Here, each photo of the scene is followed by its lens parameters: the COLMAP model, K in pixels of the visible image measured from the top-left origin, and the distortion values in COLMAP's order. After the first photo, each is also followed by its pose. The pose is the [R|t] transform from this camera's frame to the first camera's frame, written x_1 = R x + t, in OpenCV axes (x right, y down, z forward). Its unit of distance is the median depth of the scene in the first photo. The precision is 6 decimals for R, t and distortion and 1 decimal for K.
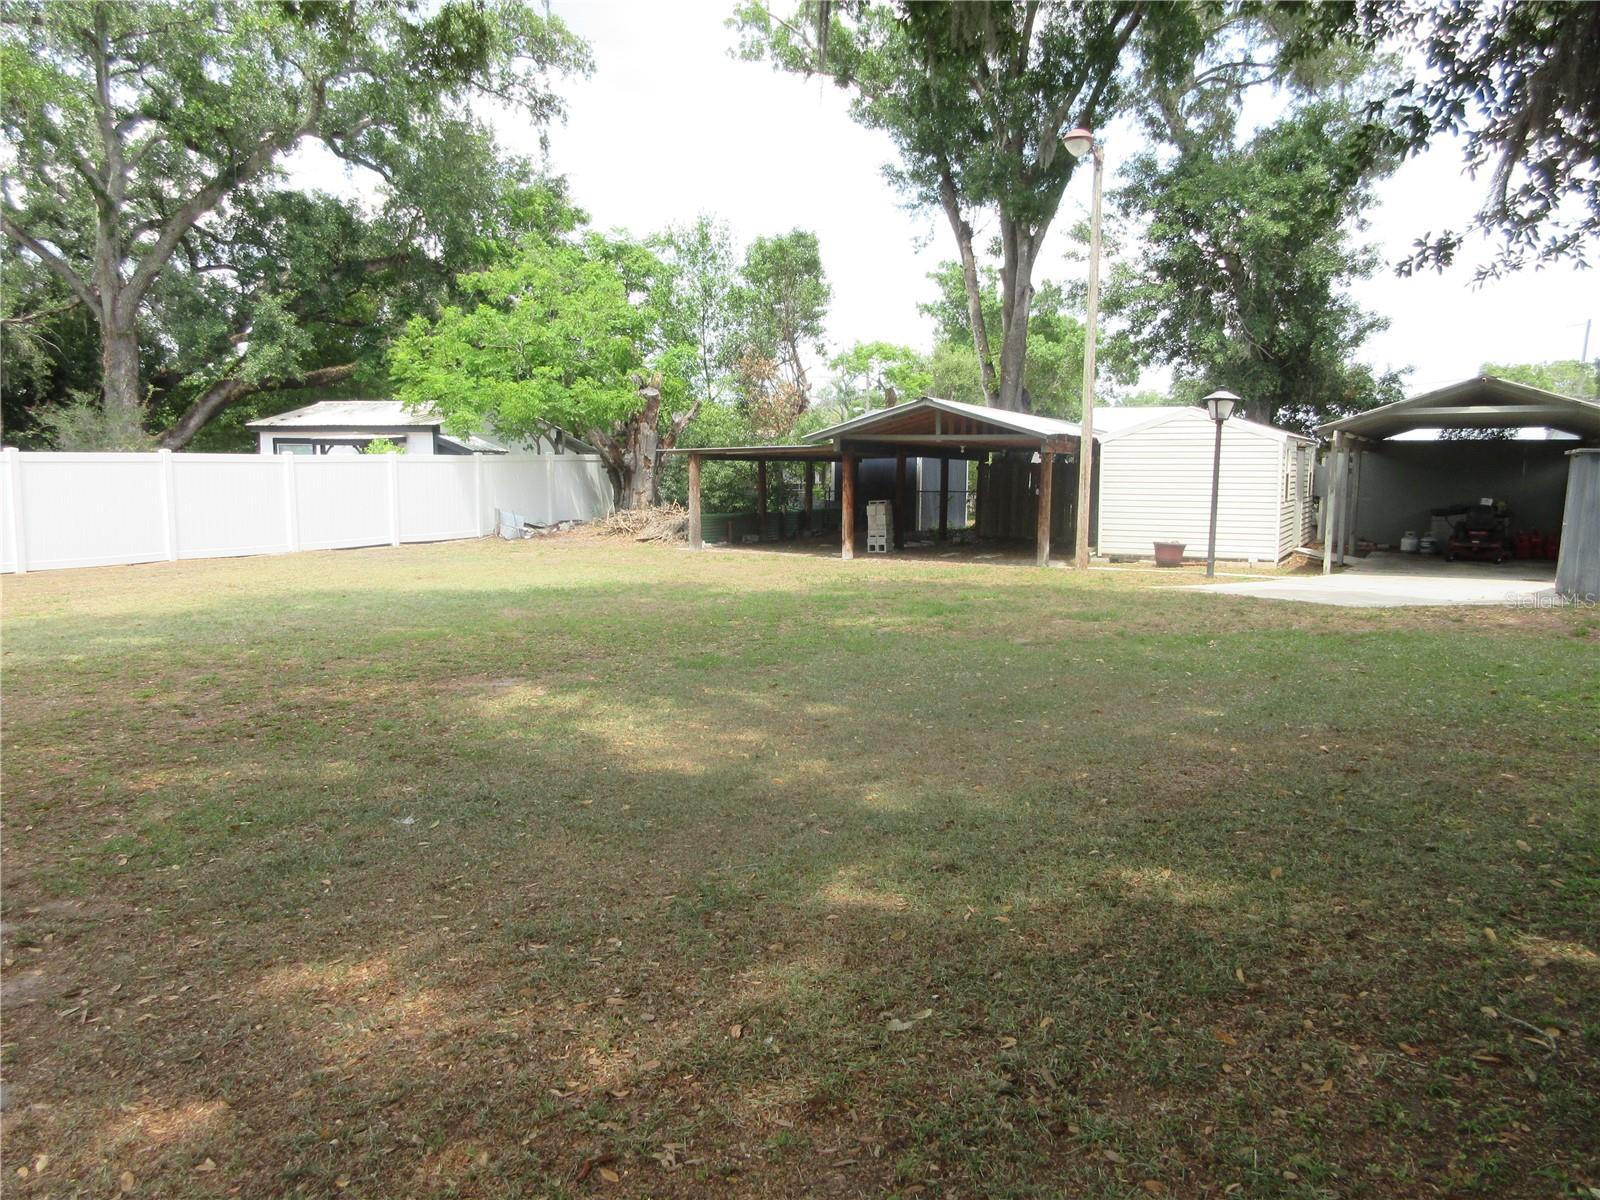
lens RADIAL K [[1200.3, 0, 800.0], [0, 1200.3, 600.0], [0, 0, 1]] dist [0.031902, -0.001307]
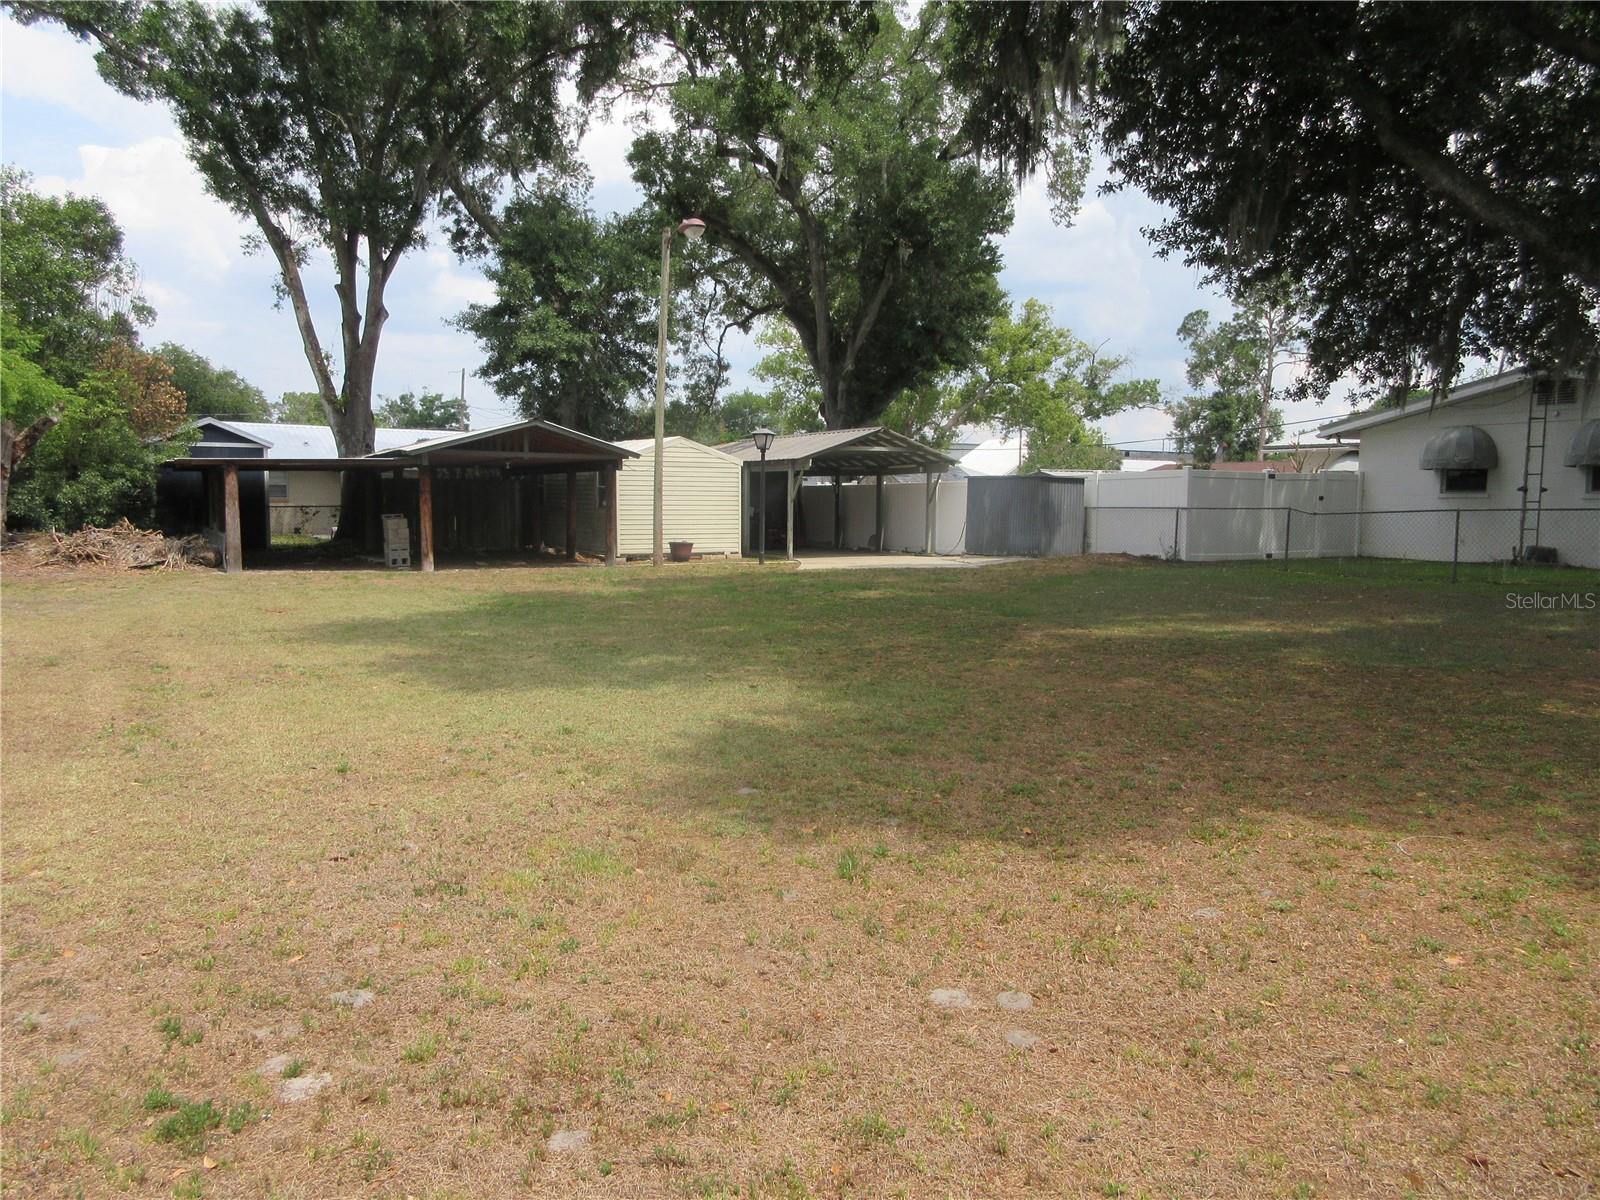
lens RADIAL K [[1200.3, 0, 800.0], [0, 1200.3, 600.0], [0, 0, 1]] dist [0.031902, -0.001307]
pose [[0.555994, -0.075561, 0.827744, -0.608927], [0.086833, 0.995690, 0.032567, -0.015533], [-0.826638, 0.053769, 0.560159, 0.168338]]
